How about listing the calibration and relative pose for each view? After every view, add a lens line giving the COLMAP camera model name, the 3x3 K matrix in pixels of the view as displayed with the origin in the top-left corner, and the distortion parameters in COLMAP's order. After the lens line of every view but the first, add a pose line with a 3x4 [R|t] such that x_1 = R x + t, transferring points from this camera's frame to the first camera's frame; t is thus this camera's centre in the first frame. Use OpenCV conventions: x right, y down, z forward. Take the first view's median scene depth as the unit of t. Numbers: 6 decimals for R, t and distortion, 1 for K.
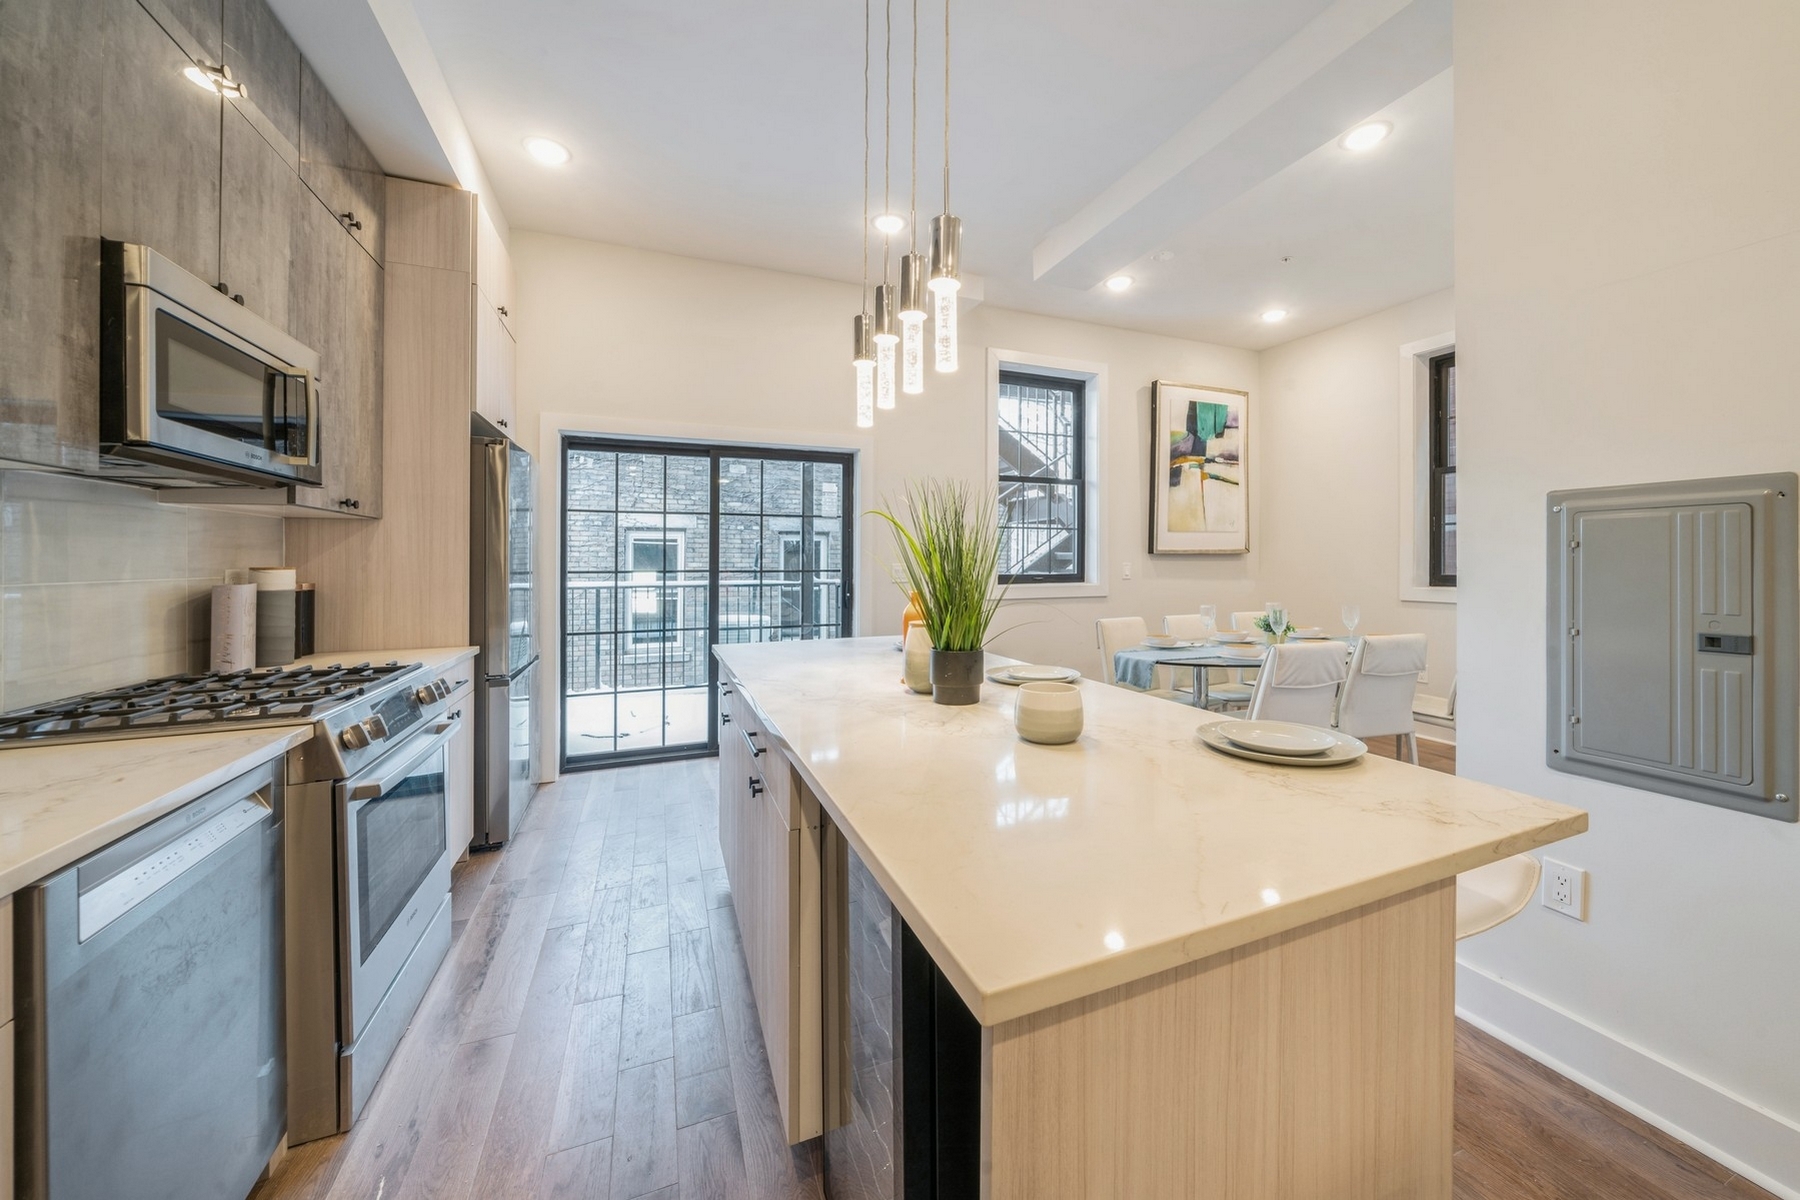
lens RADIAL K [[648.8, 0, 924.8], [0, 648.8, 554.2], [0, 0, 1]] dist [-0.006359, 0.000268]
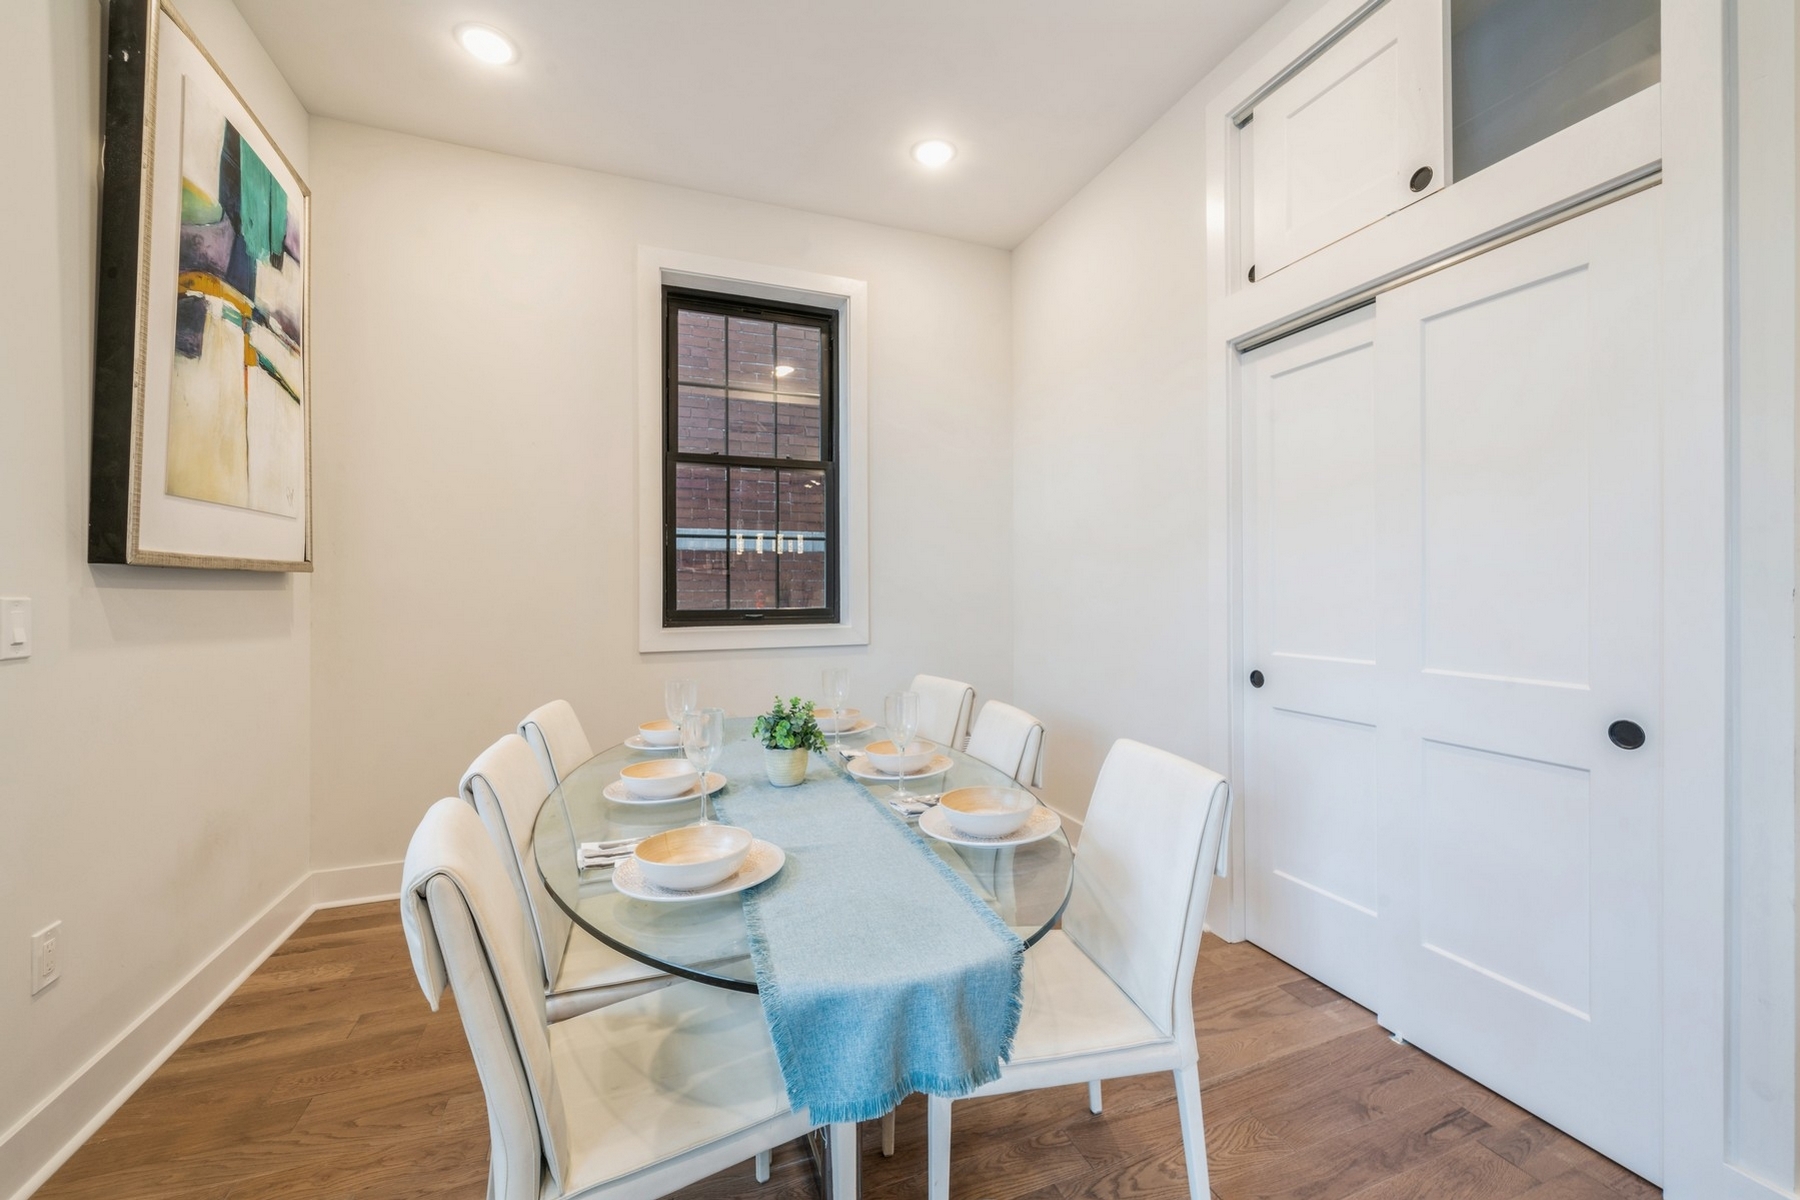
lens RADIAL K [[737.8, 0, 904.6], [0, 737.8, 589.7], [0, 0, 1]] dist [-0.001812, -0.000288]
pose [[0.039281, 0.002601, 0.999225, 0.075164], [-0.005741, 0.999981, -0.002378, 0.020586], [-0.999212, -0.005644, 0.039295, 1.326353]]
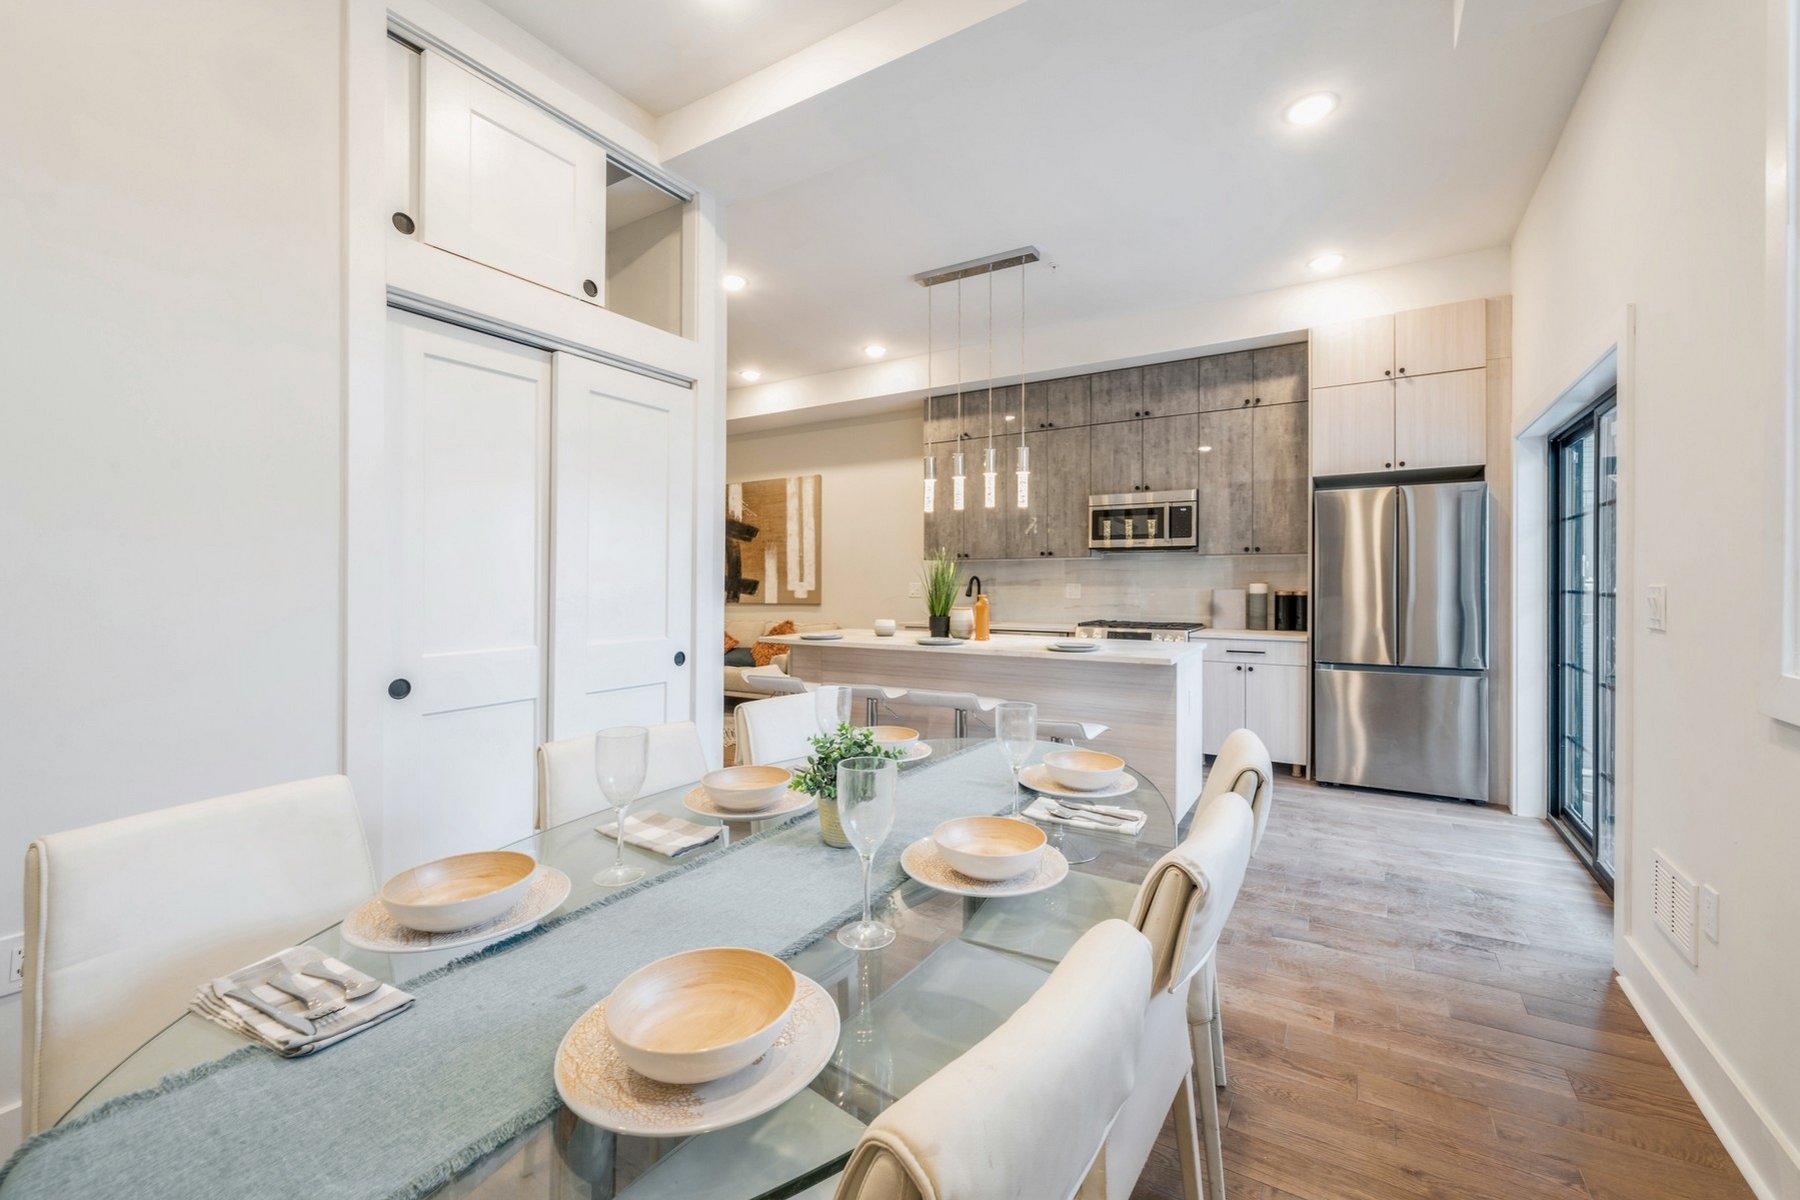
lens RADIAL K [[737.8, 0, 904.6], [0, 737.8, 589.7], [0, 0, 1]] dist [-0.001812, -0.000288]
pose [[-0.810063, 0.006271, -0.586310, 1.106938], [0.007170, 0.999974, 0.000789, 0.028642], [0.586299, -0.003565, -0.810087, 1.955694]]
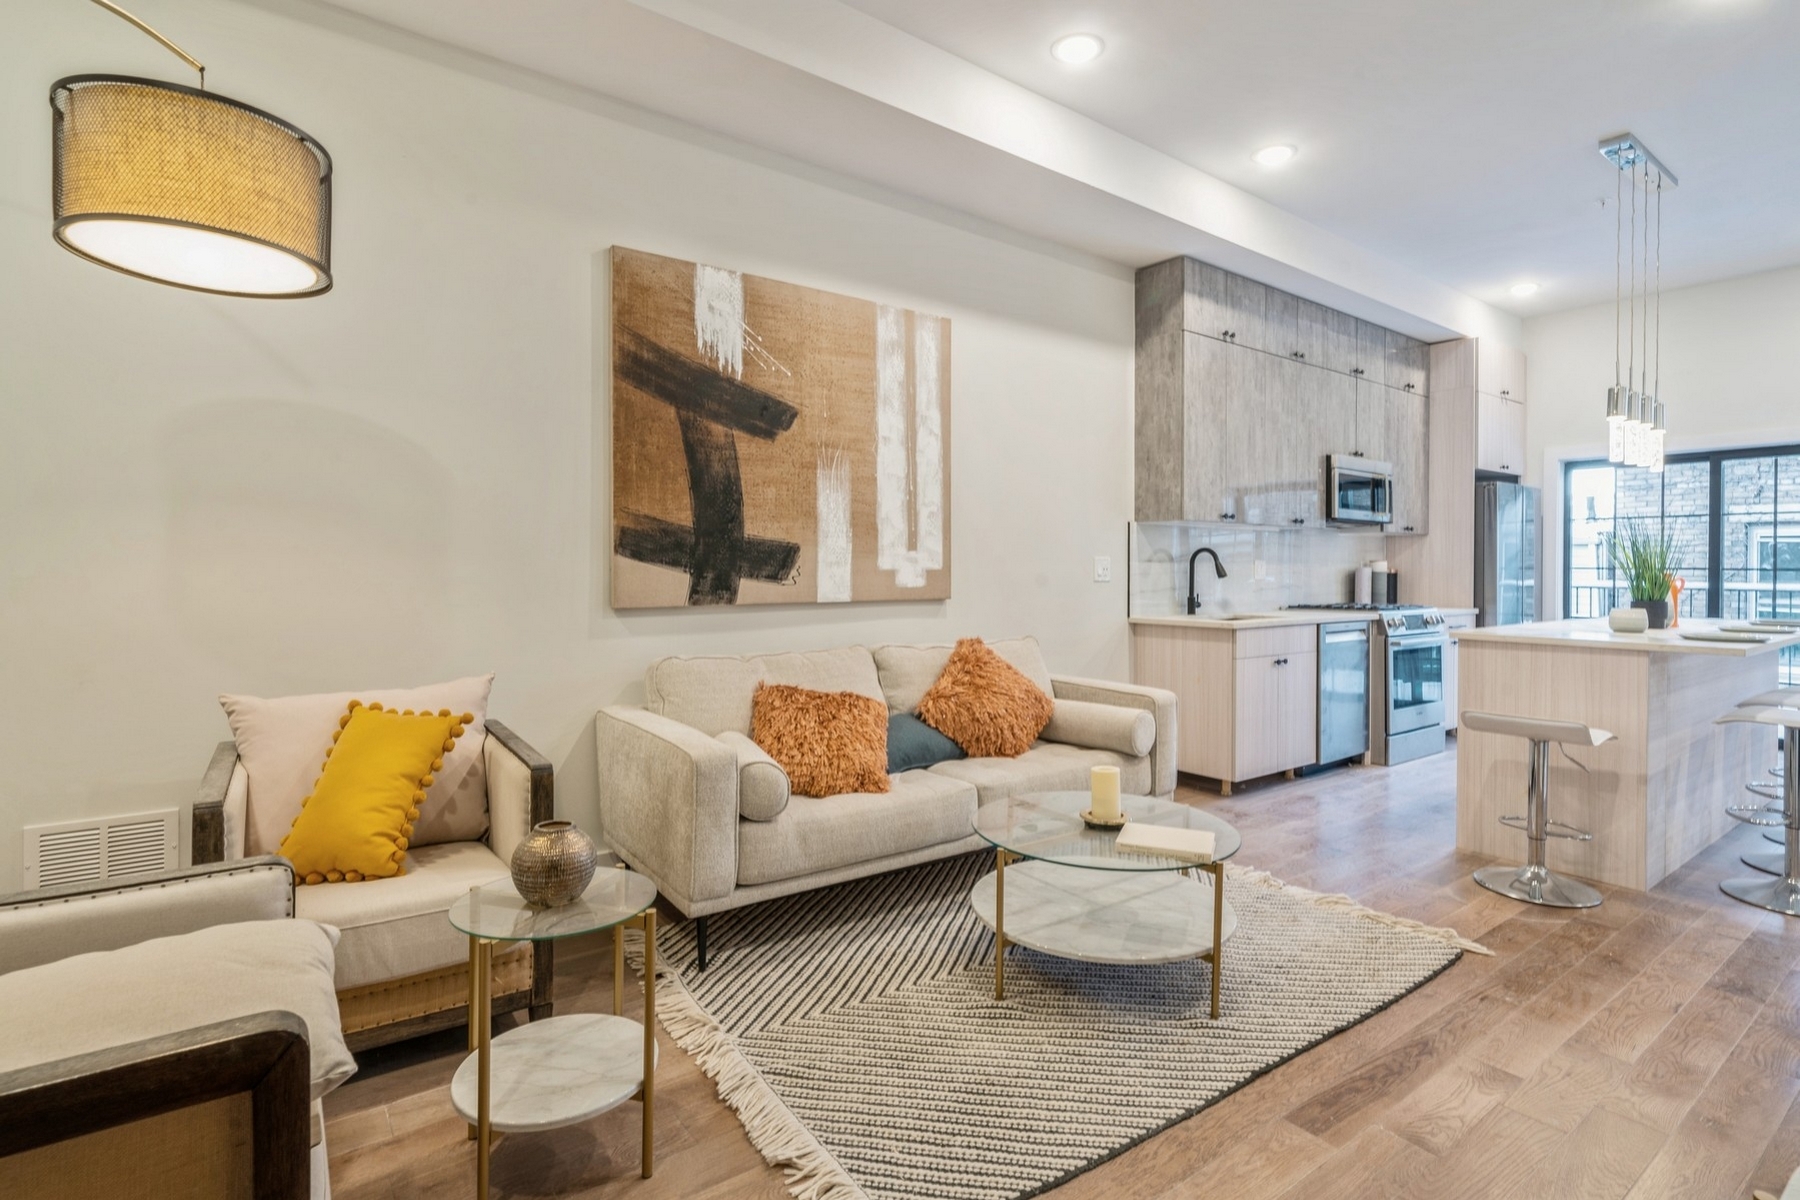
lens RADIAL K [[870.1, 0, 938.6], [0, 870.1, 568.9], [0, 0, 1]] dist [-0.001778, -0.000183]
pose [[0.258692, 0.006731, -0.965936, 1.198549], [0.003697, 0.999962, 0.007958, 0.016997], [0.965953, -0.005629, 0.258657, -0.990919]]
